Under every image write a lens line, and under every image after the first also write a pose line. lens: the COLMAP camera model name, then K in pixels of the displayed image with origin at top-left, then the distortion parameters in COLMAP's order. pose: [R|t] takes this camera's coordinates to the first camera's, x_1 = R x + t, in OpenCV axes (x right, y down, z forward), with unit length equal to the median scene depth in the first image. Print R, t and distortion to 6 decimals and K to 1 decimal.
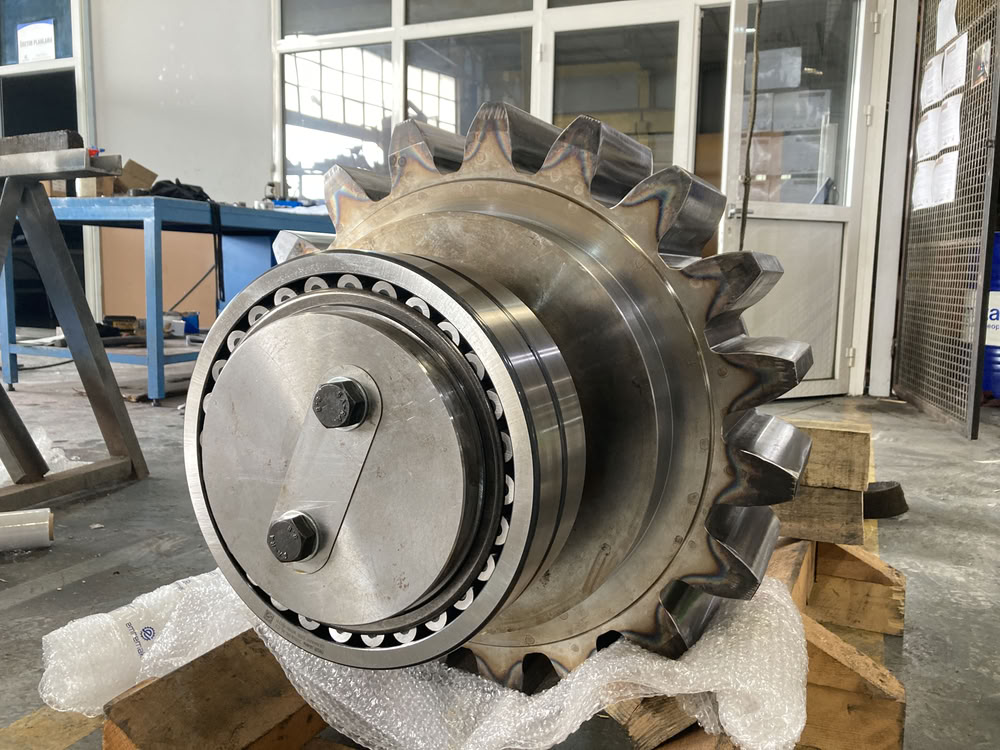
lens RADIAL K [[822.0, 0, 500.0], [0, 822.0, 375.0], [0, 0, 1]] dist [0.010924, 0.019696]
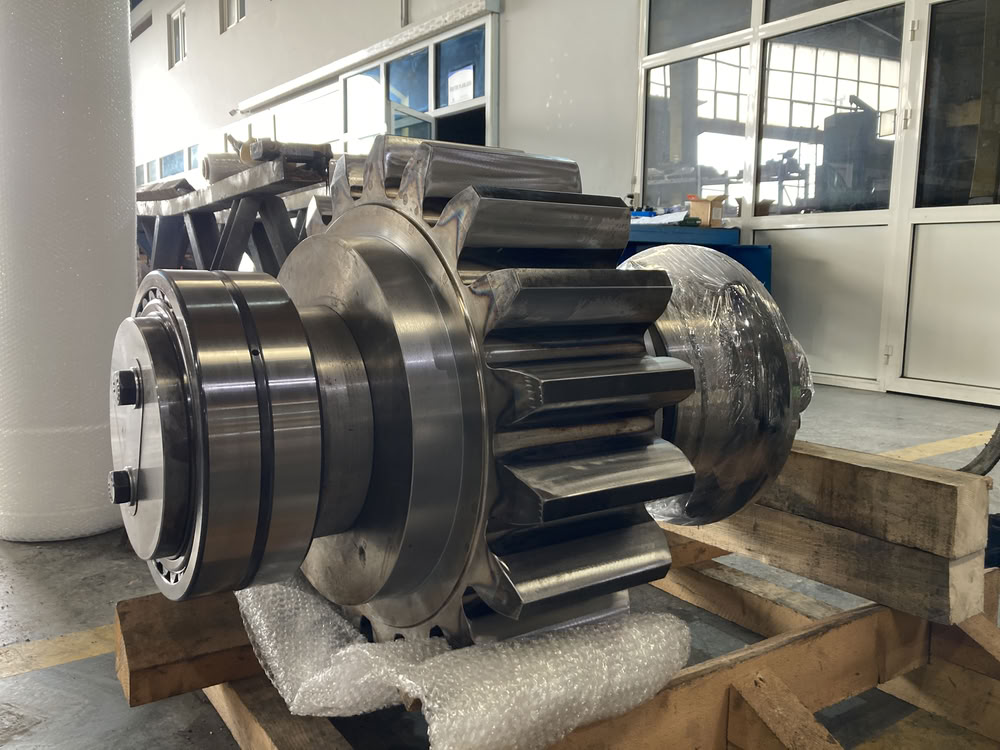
lens RADIAL K [[819.2, 0, 500.6], [0, 819.2, 382.1], [0, 0, 1]] dist [0.003053, -0.007115]
pose [[0.862551, 0.068767, -0.501276, 0.125160], [-0.069181, 0.997445, 0.017792, -0.003664], [0.501219, 0.019332, 0.865104, 0.025145]]
